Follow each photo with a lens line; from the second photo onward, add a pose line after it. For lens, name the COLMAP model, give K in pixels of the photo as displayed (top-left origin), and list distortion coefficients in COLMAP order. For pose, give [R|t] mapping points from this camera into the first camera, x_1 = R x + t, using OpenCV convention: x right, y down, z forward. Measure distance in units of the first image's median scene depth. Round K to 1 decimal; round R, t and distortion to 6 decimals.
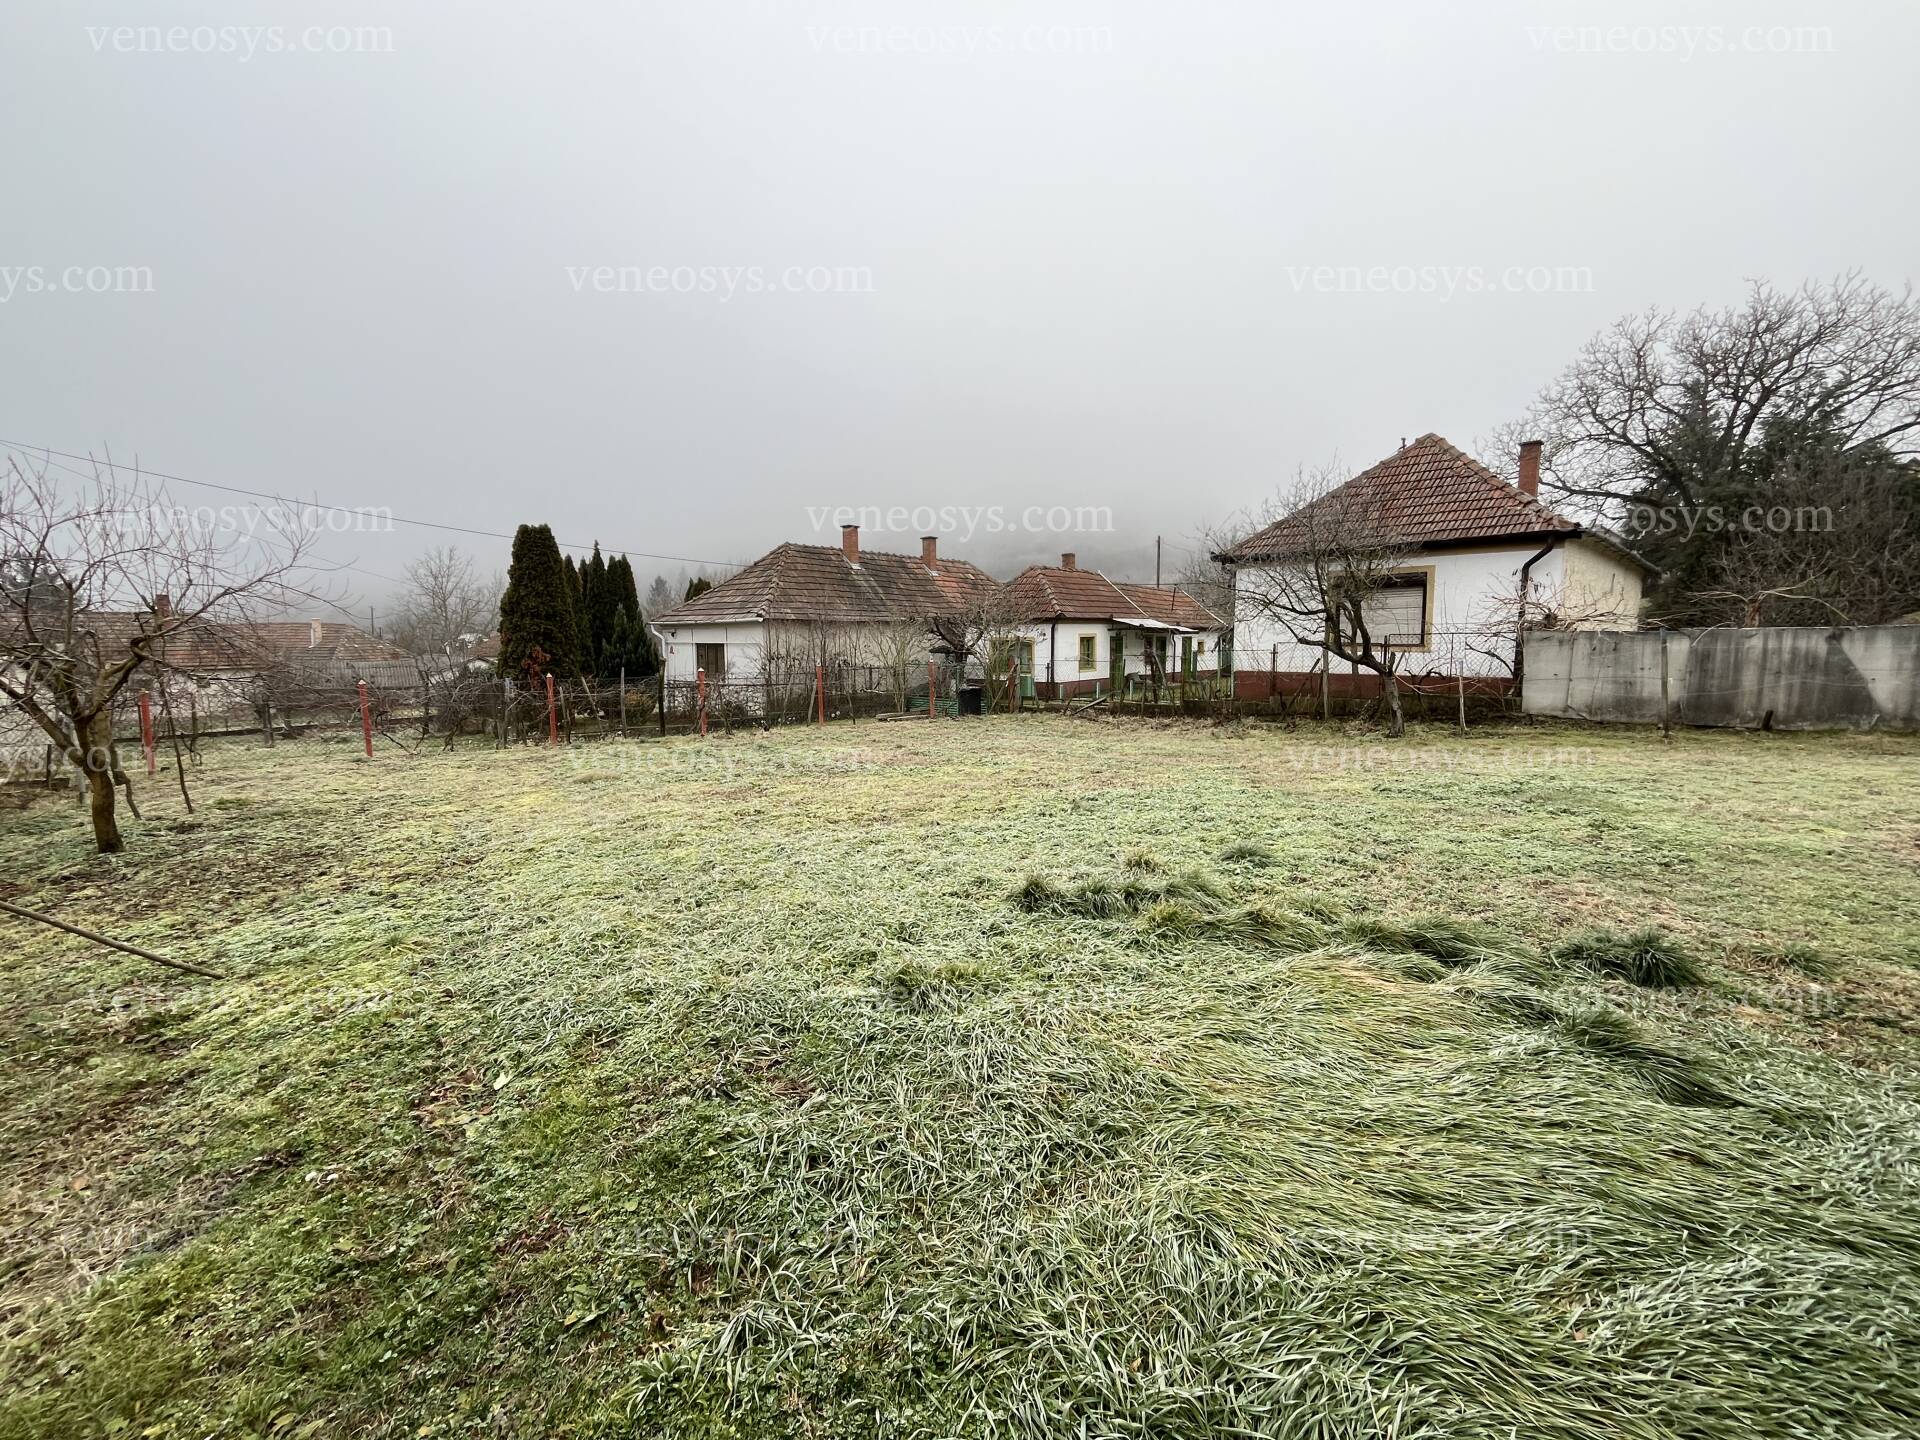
lens RADIAL K [[776.8, 0, 960.0], [0, 776.8, 720.0], [0, 0, 1]] dist [-0.003706, -0.000182]
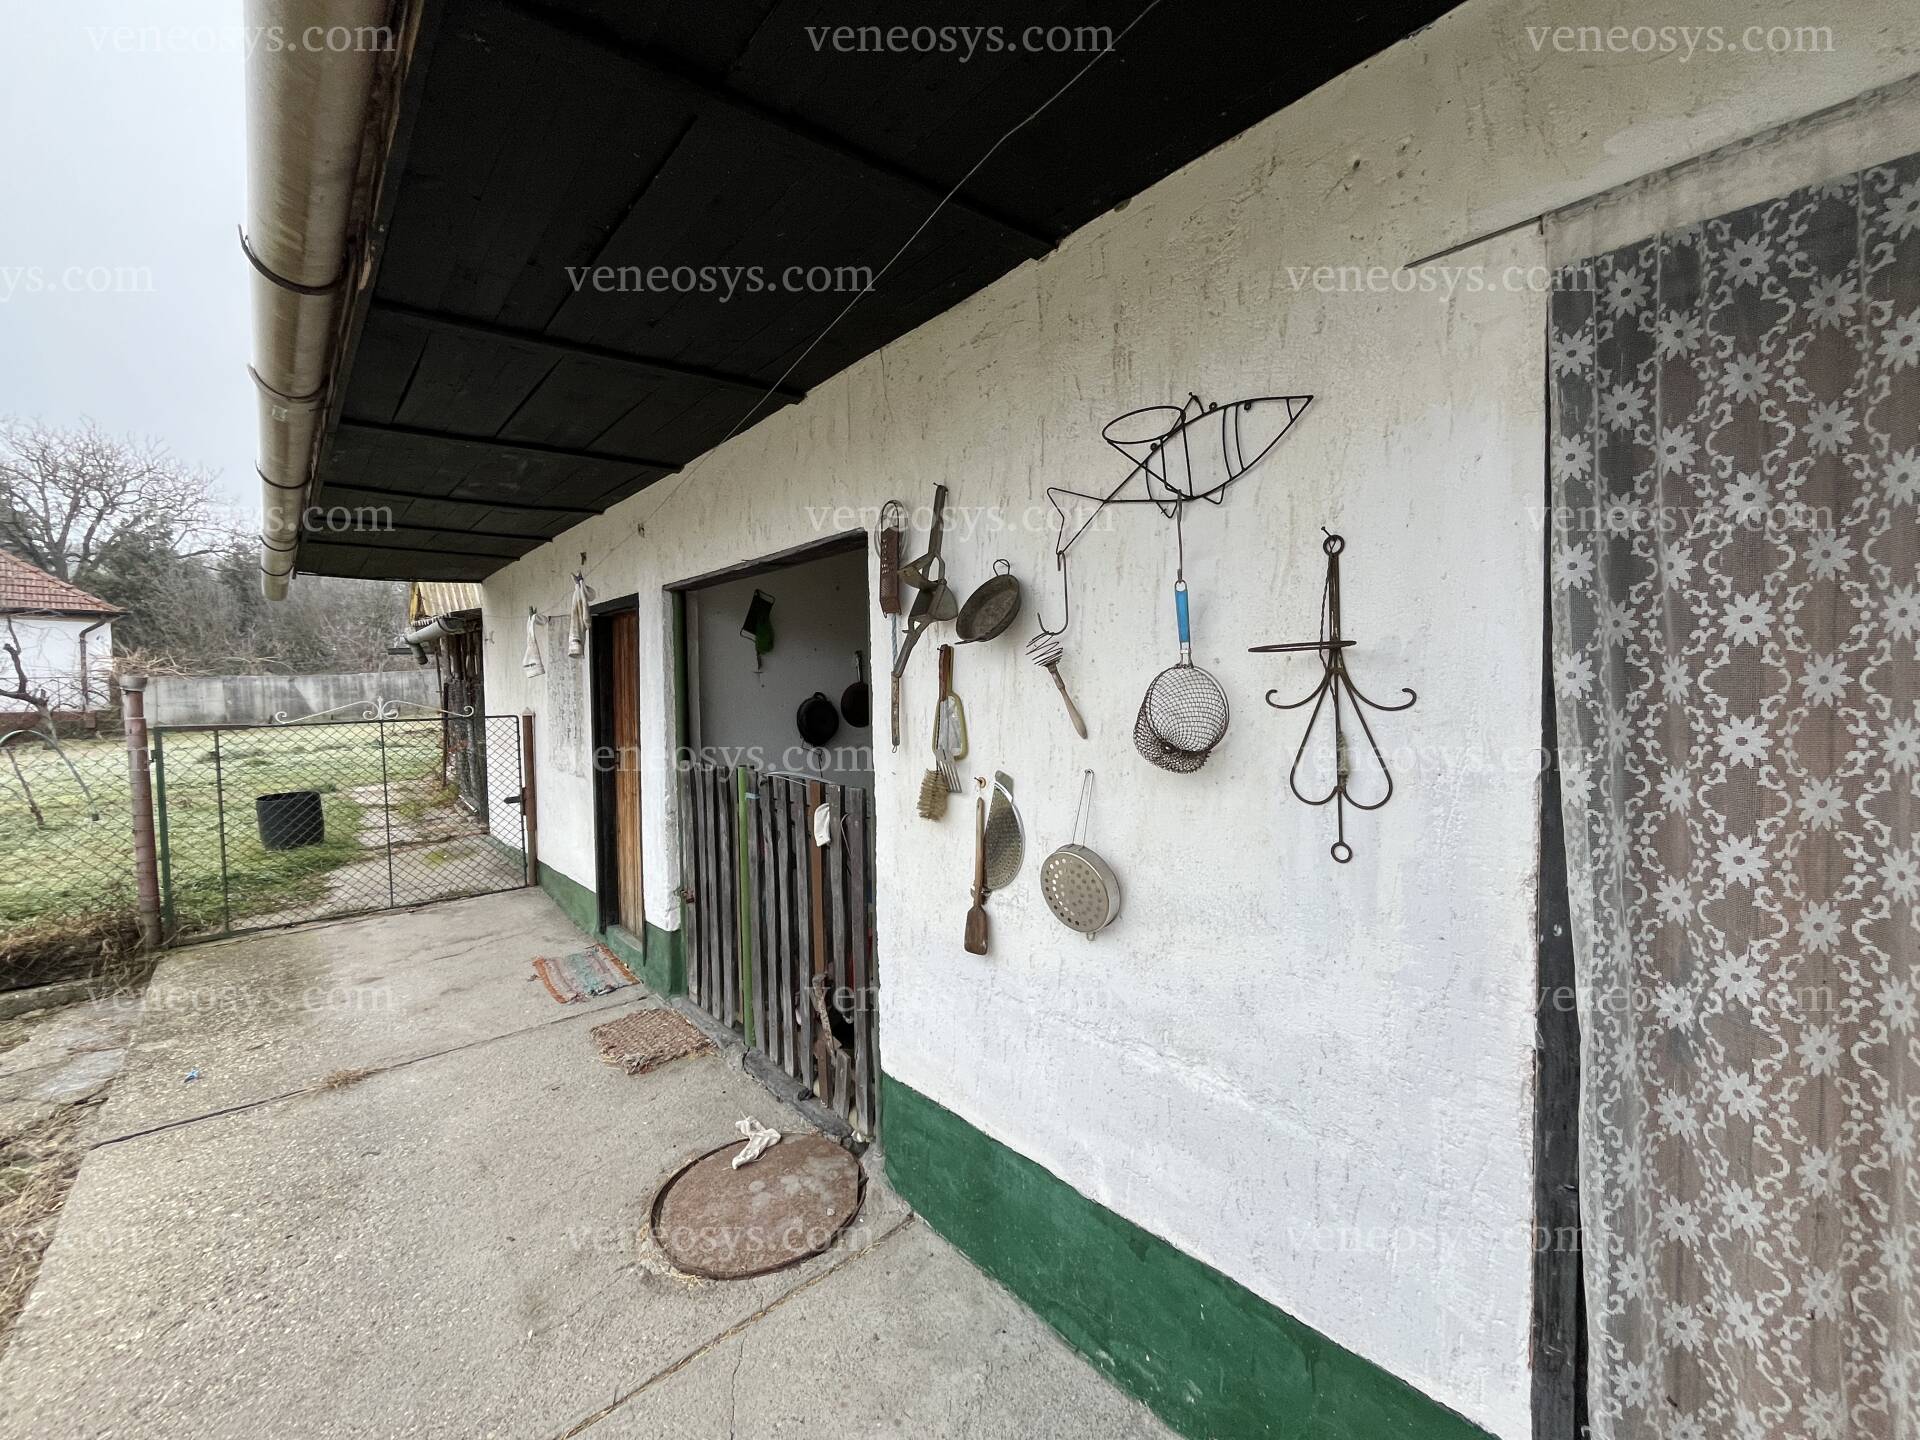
lens RADIAL K [[776.8, 0, 960.0], [0, 776.8, 720.0], [0, 0, 1]] dist [-0.003706, -0.000182]
pose [[-0.142851, -0.036567, 0.989069, -1.000409], [0.115115, 0.991921, 0.053298, 0.079958], [-0.983027, 0.121471, -0.137487, -0.413401]]
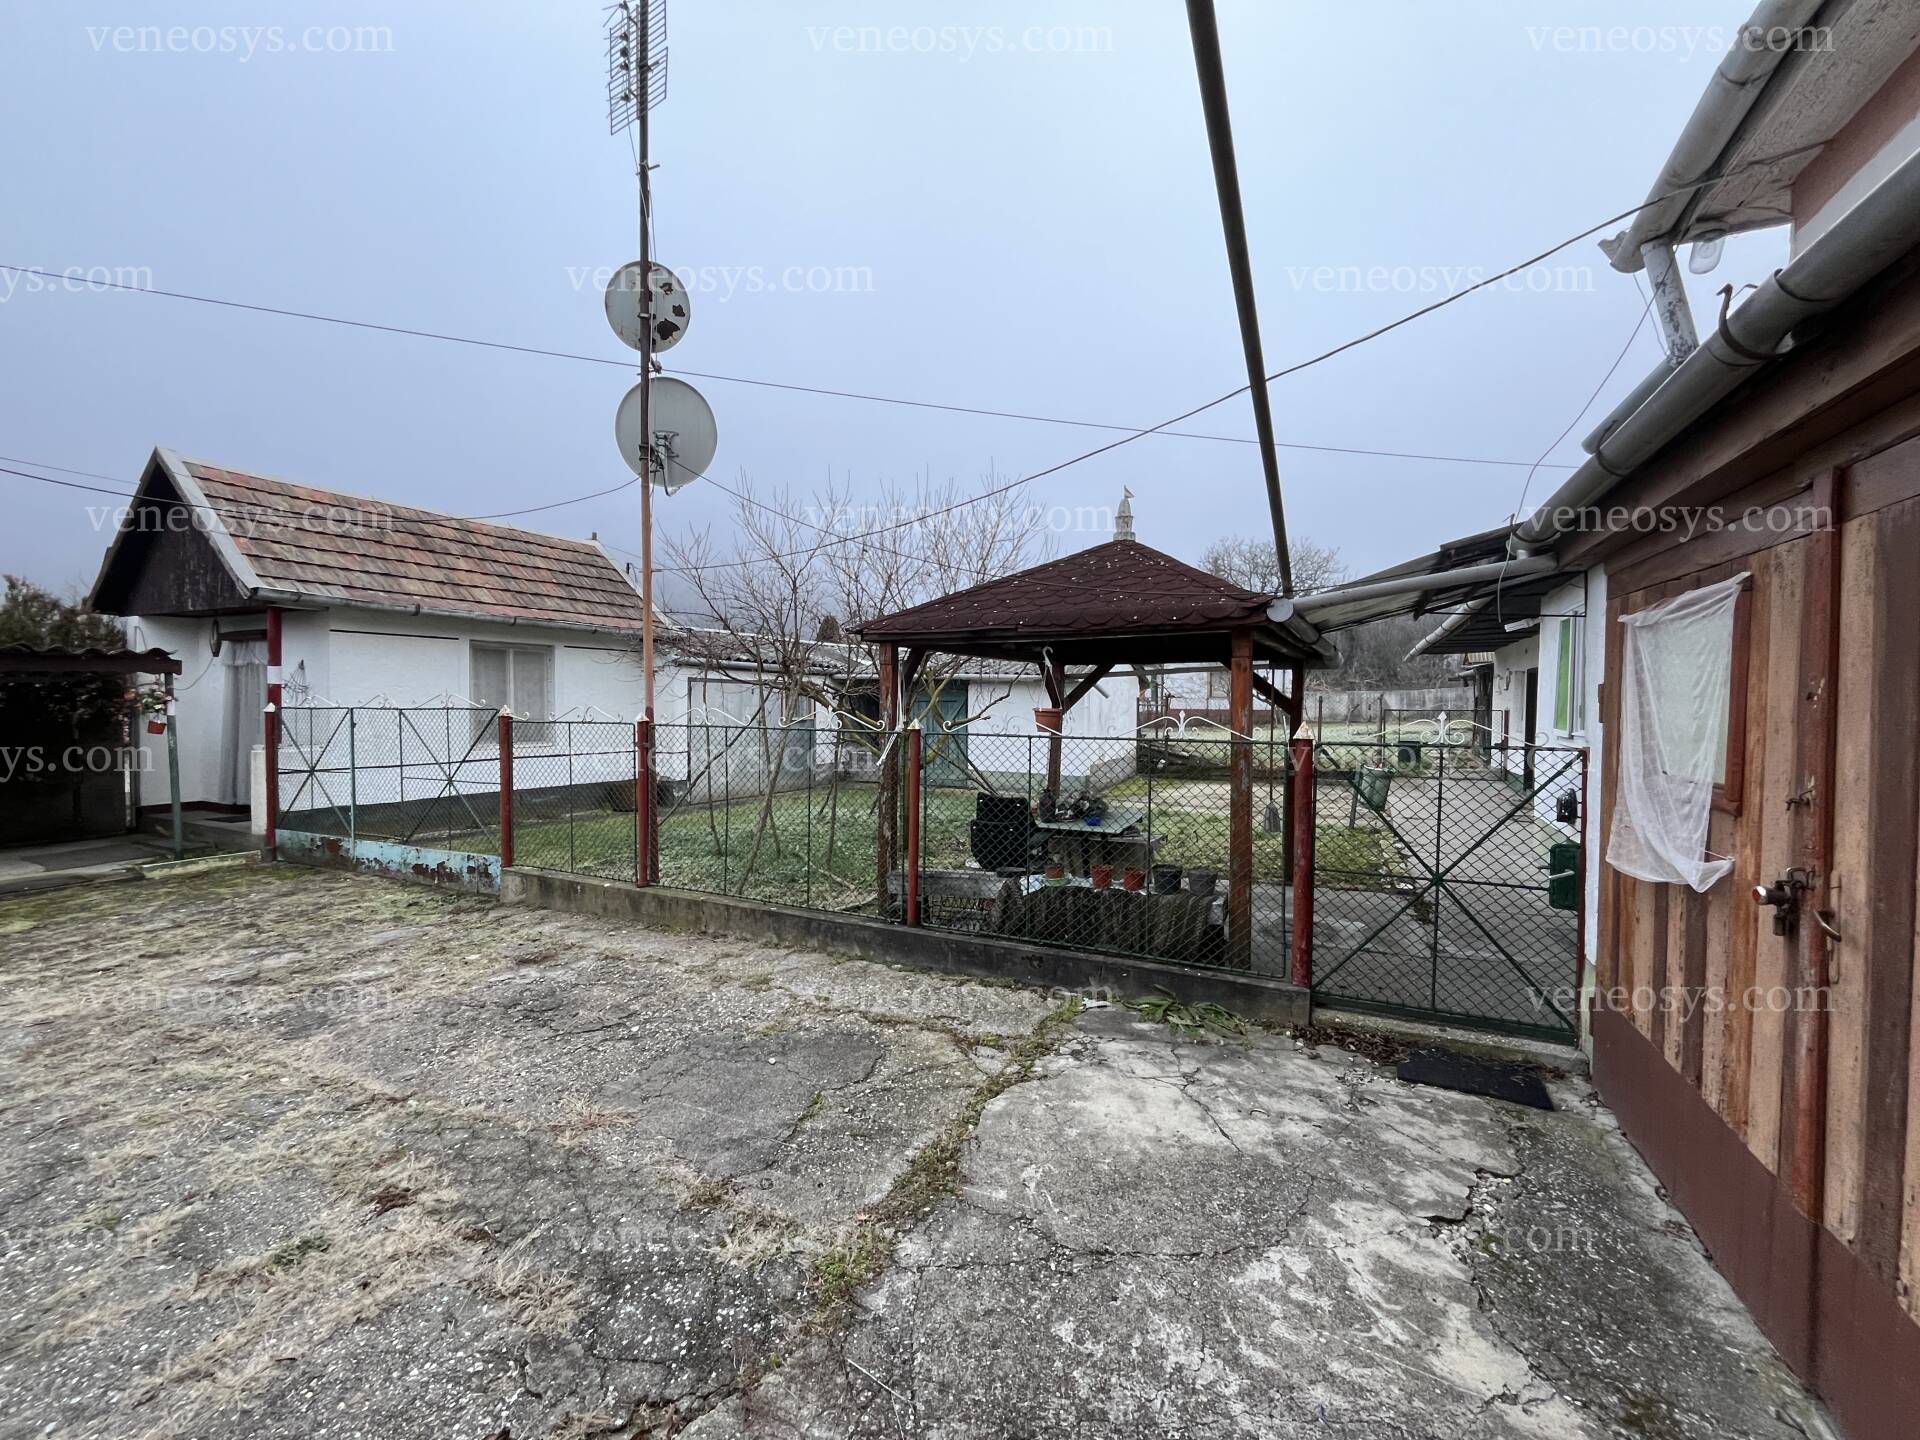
lens RADIAL K [[776.8, 0, 960.0], [0, 776.8, 720.0], [0, 0, 1]] dist [-0.003706, -0.000182]
pose [[0.860889, -0.002319, 0.508788, -1.736206], [0.043210, 0.996710, -0.068571, 0.127861], [-0.506955, 0.081017, 0.858156, -0.773025]]
